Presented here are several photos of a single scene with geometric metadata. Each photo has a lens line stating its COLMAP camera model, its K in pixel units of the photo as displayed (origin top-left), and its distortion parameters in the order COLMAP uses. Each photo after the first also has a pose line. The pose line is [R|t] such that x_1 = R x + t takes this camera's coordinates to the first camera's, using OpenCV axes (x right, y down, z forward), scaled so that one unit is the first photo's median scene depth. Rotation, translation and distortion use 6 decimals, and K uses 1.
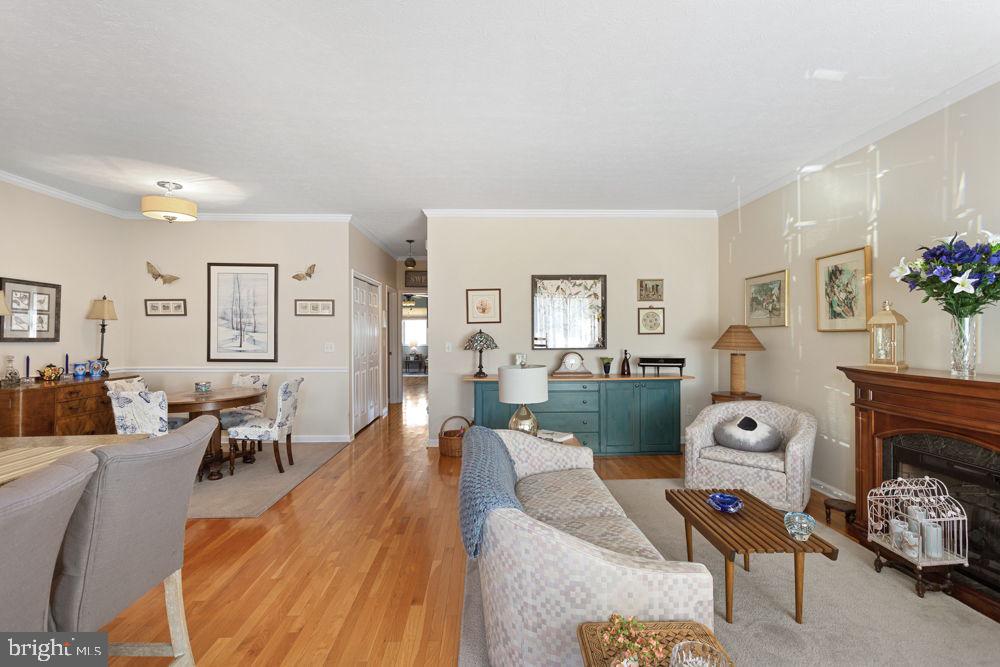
lens RADIAL K [[470.5, 0, 502.0], [0, 470.5, 332.6], [0, 0, 1]] dist [-0.001798, 0.003575]
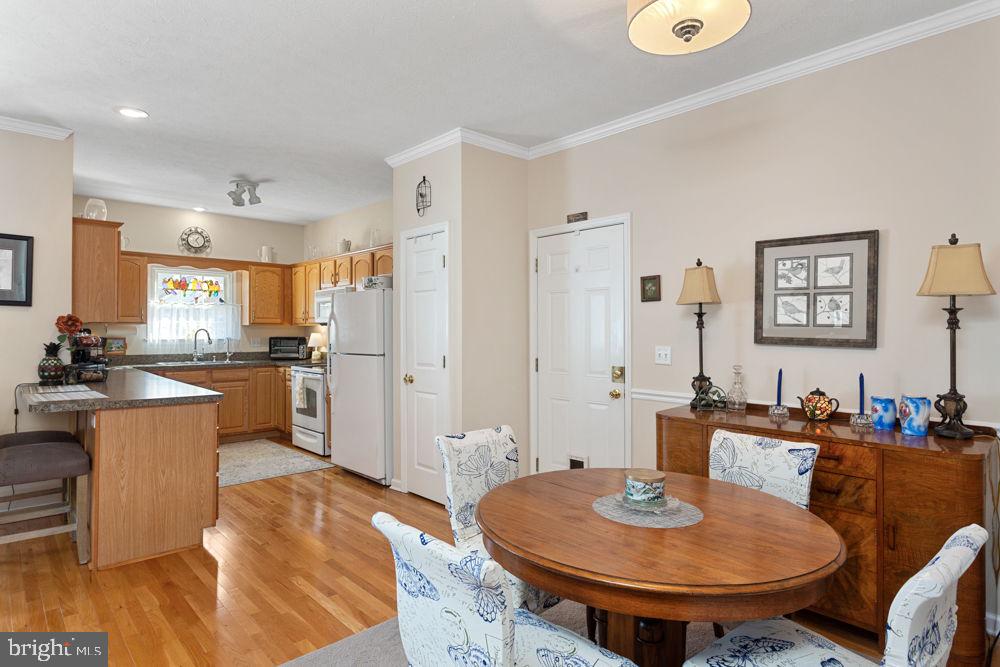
lens RADIAL K [[552.1, 0, 503.0], [0, 552.1, 328.7], [0, 0, 1]] dist [0.002583, -0.002449]
pose [[-0.753886, -0.000817, -0.657005, -0.279157], [-0.001879, 0.999998, 0.000912, 0.000025], [0.657002, 0.001922, -0.753886, 1.173988]]
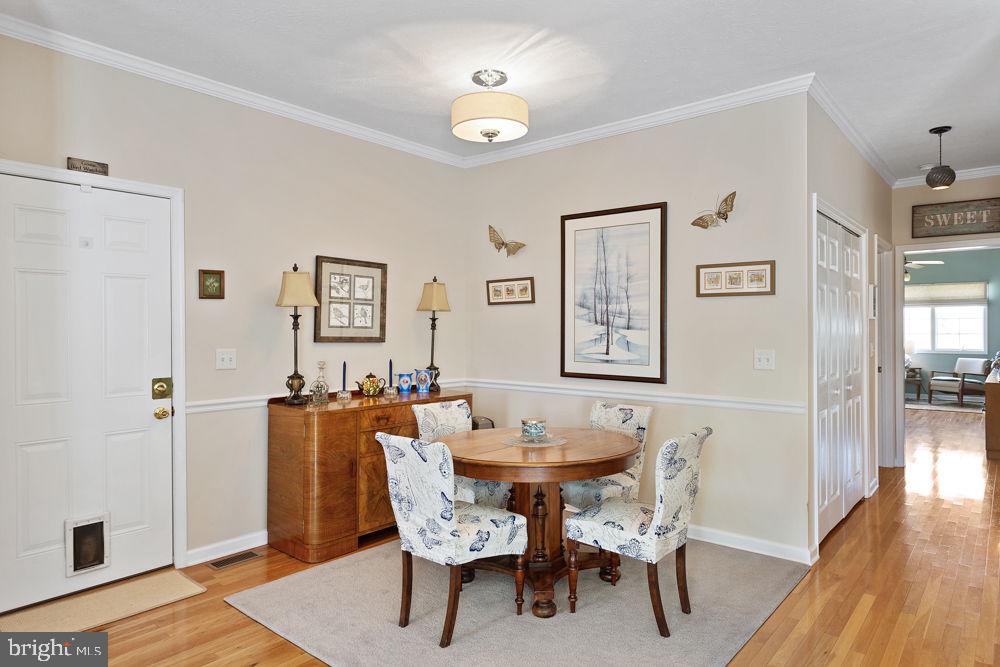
lens RADIAL K [[613.1, 0, 503.9], [0, 613.1, 328.8], [0, 0, 1]] dist [0.003568, 0.003322]
pose [[0.741723, -0.001913, -0.670704, -0.170851], [0.001173, 0.999998, -0.001555, 0.000452], [0.670706, 0.000367, 0.741723, 0.421738]]
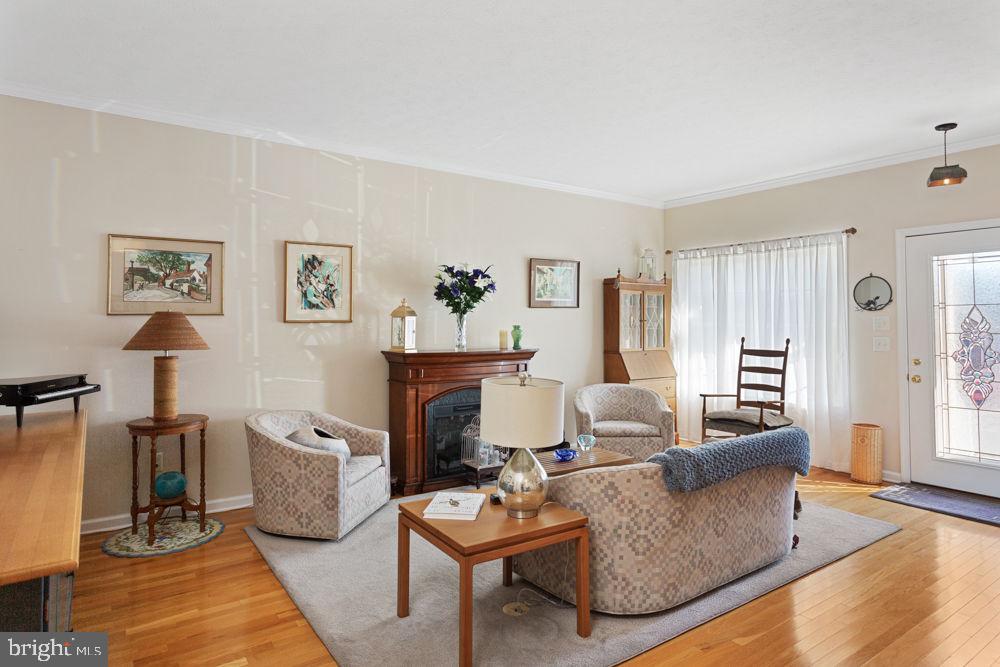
lens RADIAL K [[574.7, 0, 492.8], [0, 574.7, 306.0], [0, 0, 1]] dist [-0.015584, 0.002210]
pose [[-0.538087, 0.024520, 0.842532, -0.389111], [-0.000770, 0.999562, -0.029582, -0.000930], [-0.842889, -0.016566, -0.537833, 1.029826]]
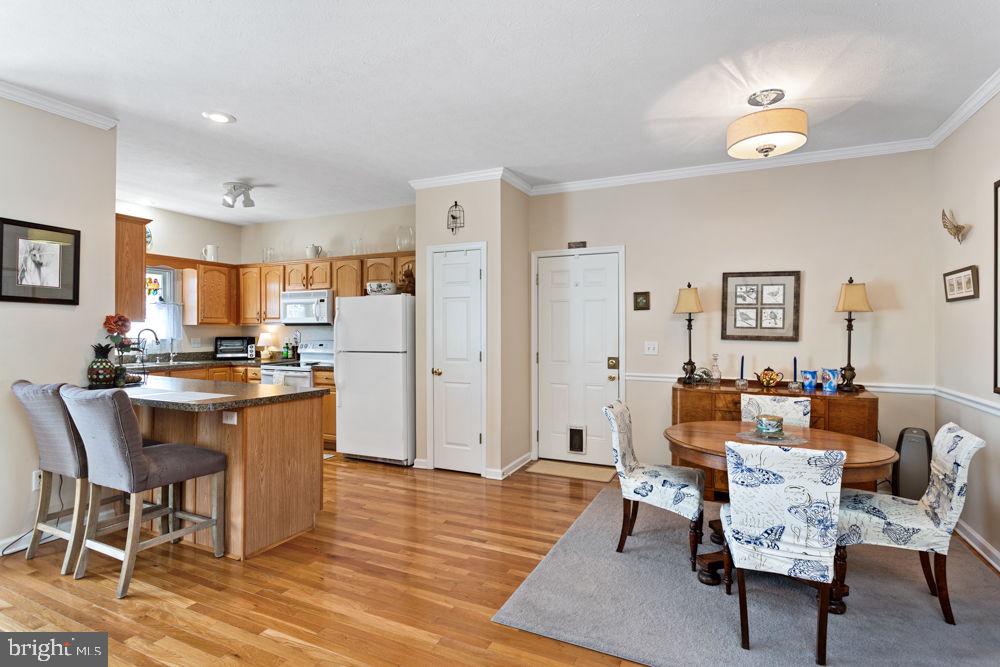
lens RADIAL K [[504.8, 0, 503.5], [0, 504.8, 330.2], [0, 0, 1]] dist [-0.006583, 0.003117]
pose [[-0.457874, 0.001848, -0.889015, 0.055438], [-0.003917, 0.999984, 0.004097, -0.001428], [0.889008, 0.005358, -0.457860, 0.944046]]
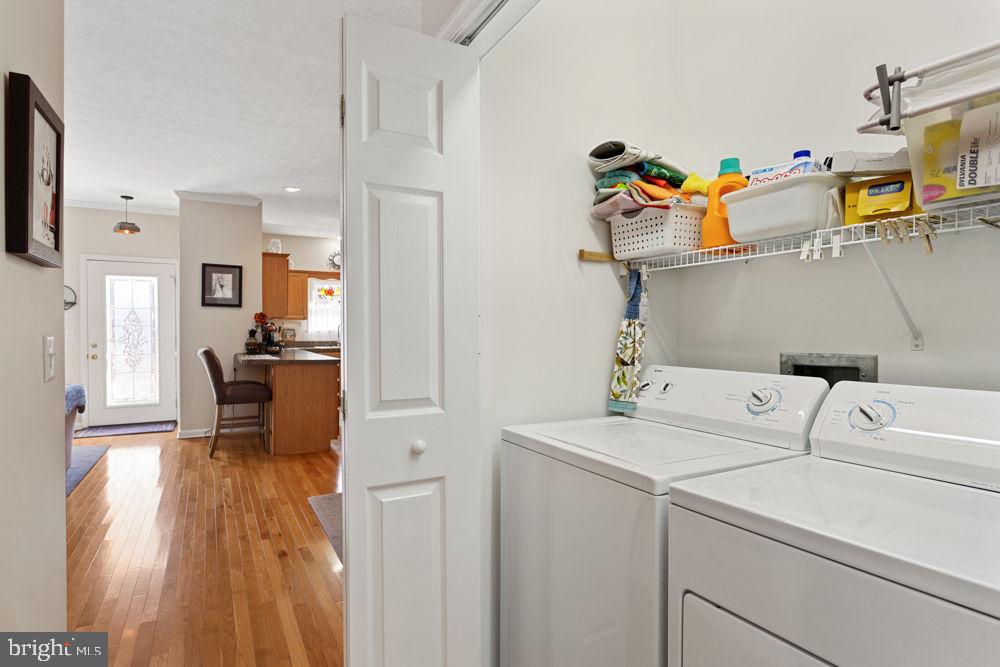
lens RADIAL K [[552.1, 0, 495.6], [0, 552.1, 341.6], [0, 0, 1]] dist [0.002583, -0.002449]
pose [[-0.901032, 0.007953, -0.433681, -0.263129], [-0.002908, 0.999699, 0.024374, 0.018056], [0.433744, 0.023223, -0.900737, 1.605620]]
